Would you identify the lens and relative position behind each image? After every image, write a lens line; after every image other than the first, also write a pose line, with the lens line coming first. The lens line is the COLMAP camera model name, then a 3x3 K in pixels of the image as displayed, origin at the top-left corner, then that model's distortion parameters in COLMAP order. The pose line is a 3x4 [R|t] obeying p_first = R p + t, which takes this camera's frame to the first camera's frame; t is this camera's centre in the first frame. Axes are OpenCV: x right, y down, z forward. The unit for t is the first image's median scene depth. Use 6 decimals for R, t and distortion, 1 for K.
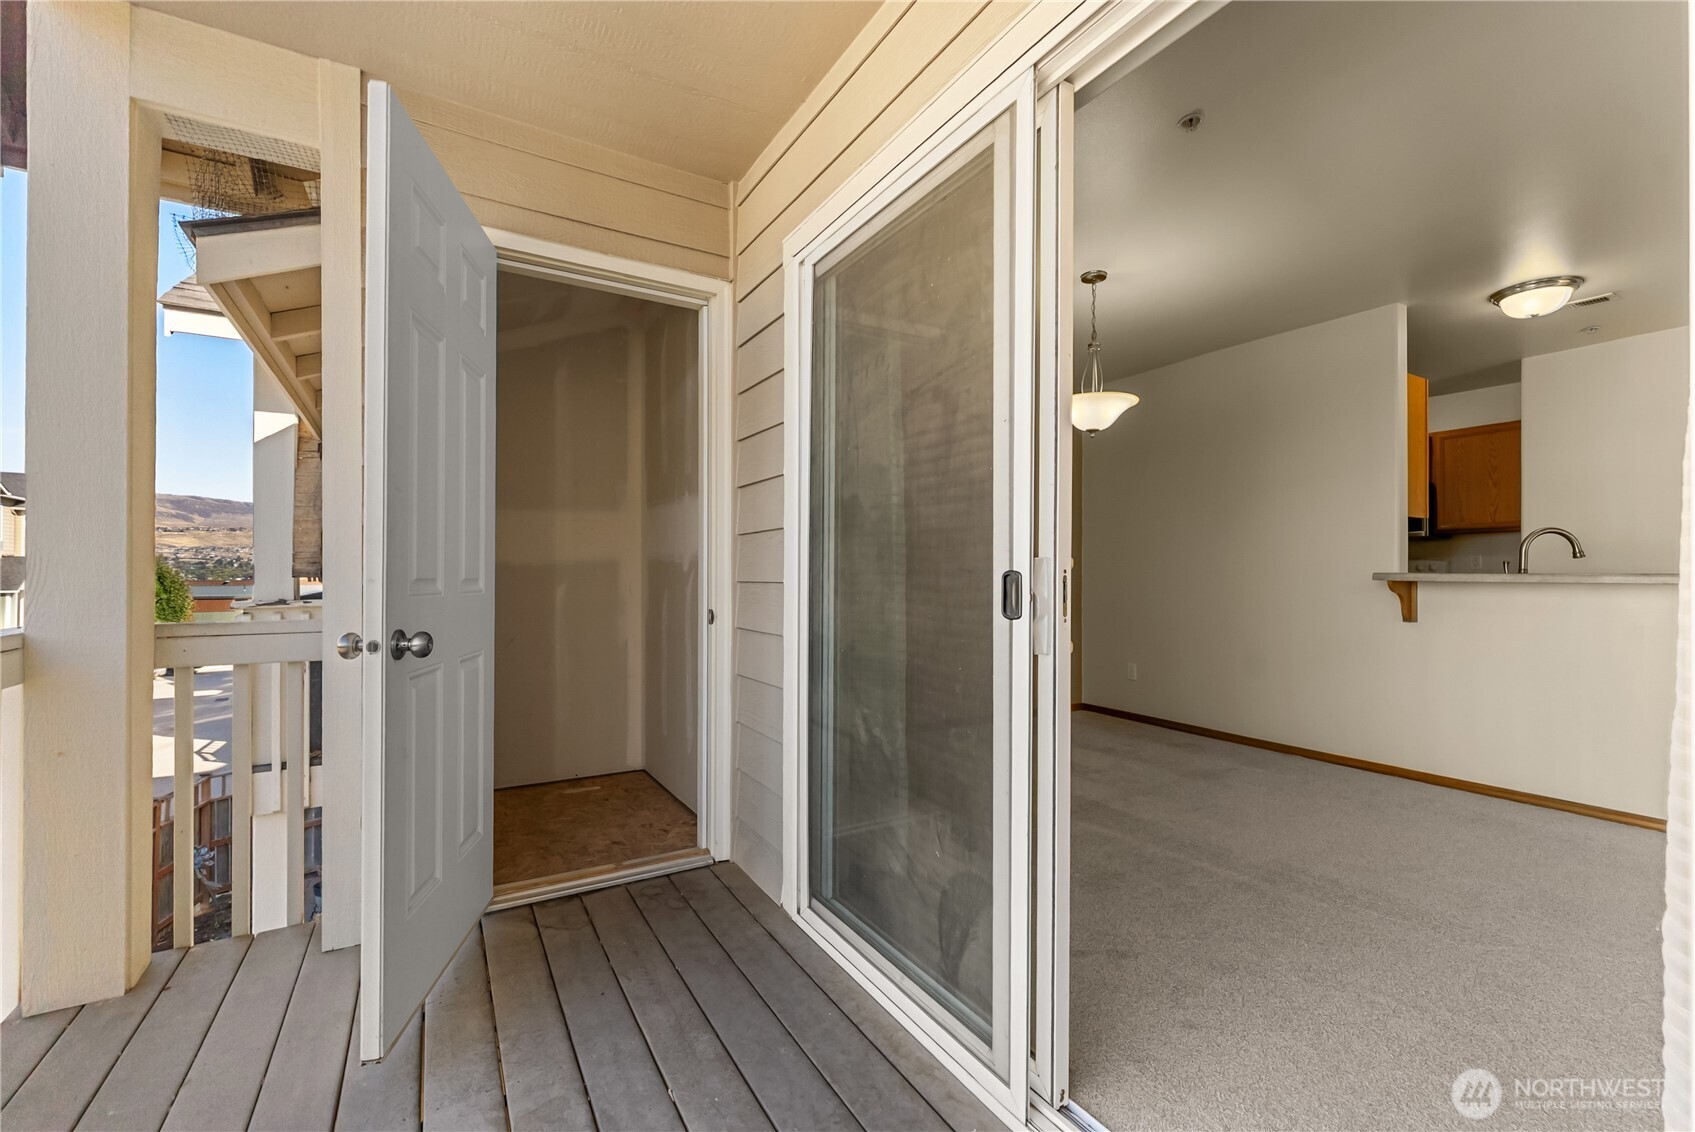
lens RADIAL K [[703.6, 0, 843.9], [0, 703.6, 572.3], [0, 0, 1]] dist [0.000271, 0.000051]
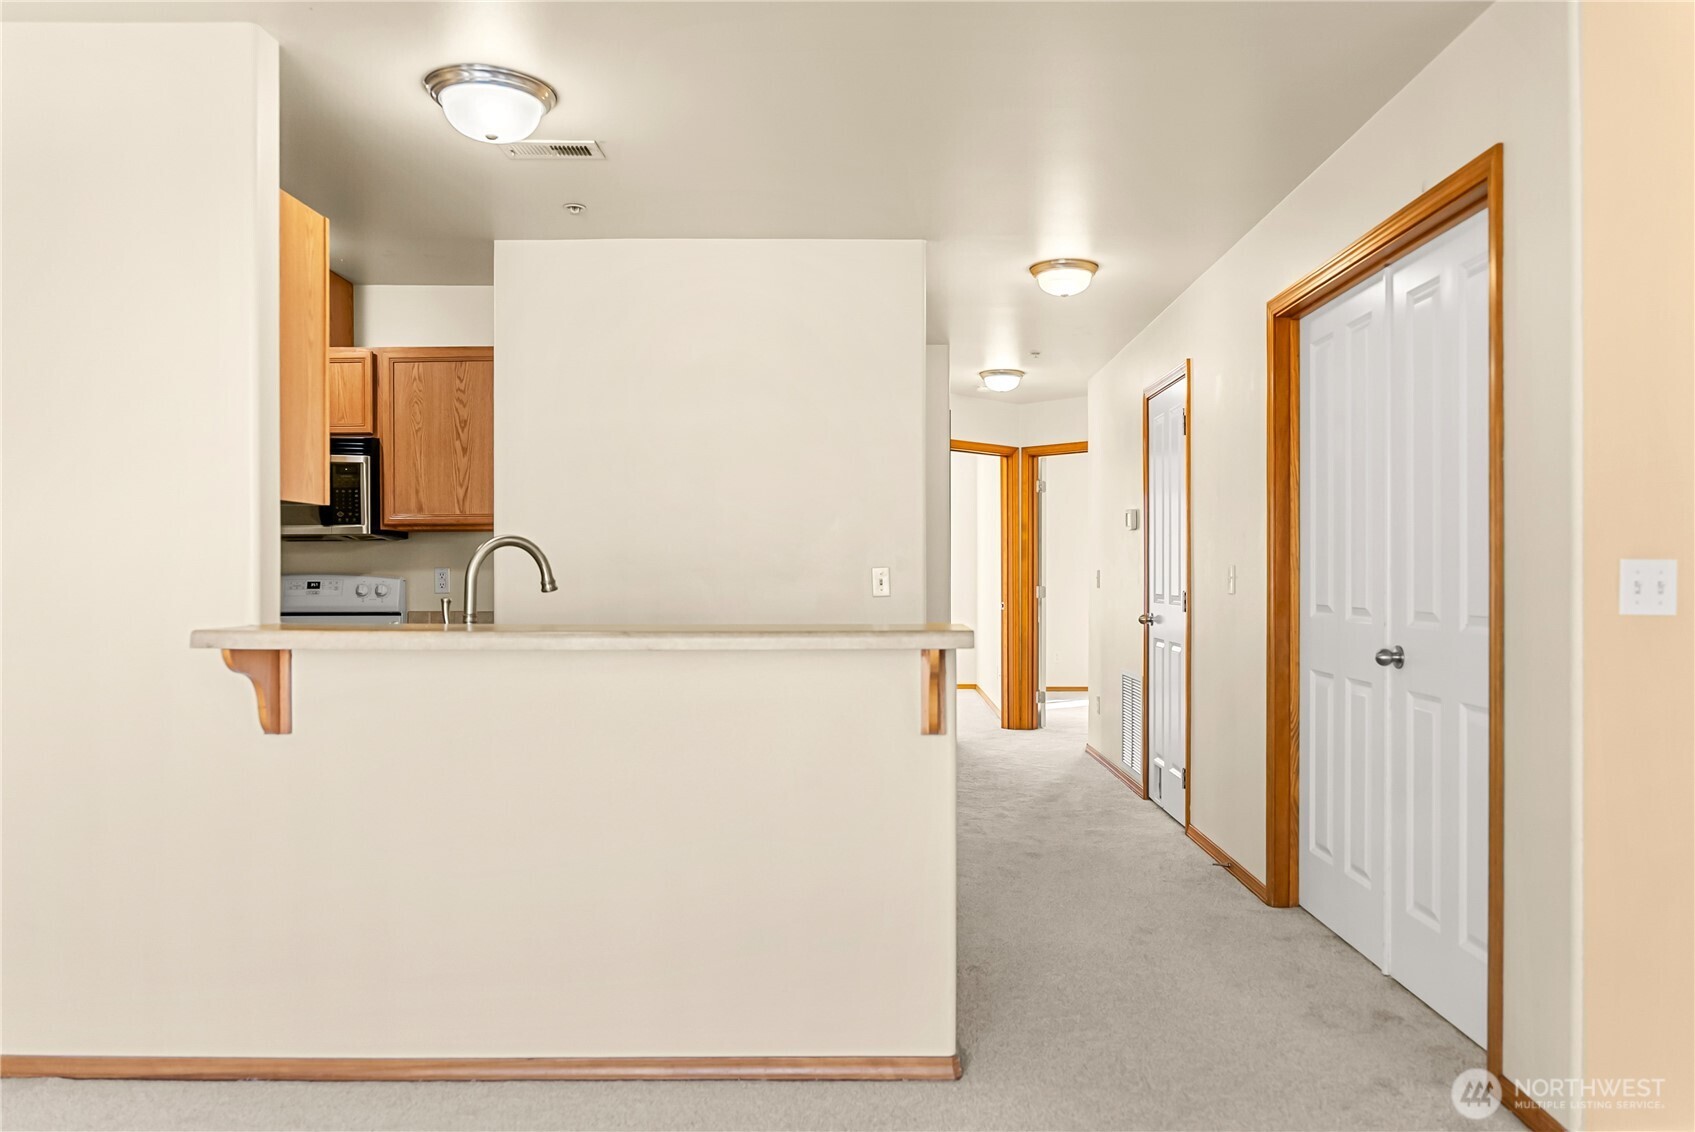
lens RADIAL K [[1188.4, 0, 866.7], [0, 1188.4, 580.9], [0, 0, 1]] dist [-0.001824, -0.001349]
pose [[0.512079, -0.007192, 0.858908, 0.334911], [-0.001355, 0.999957, 0.009181, -0.034367], [-0.858937, -0.005865, 0.512047, 0.278279]]
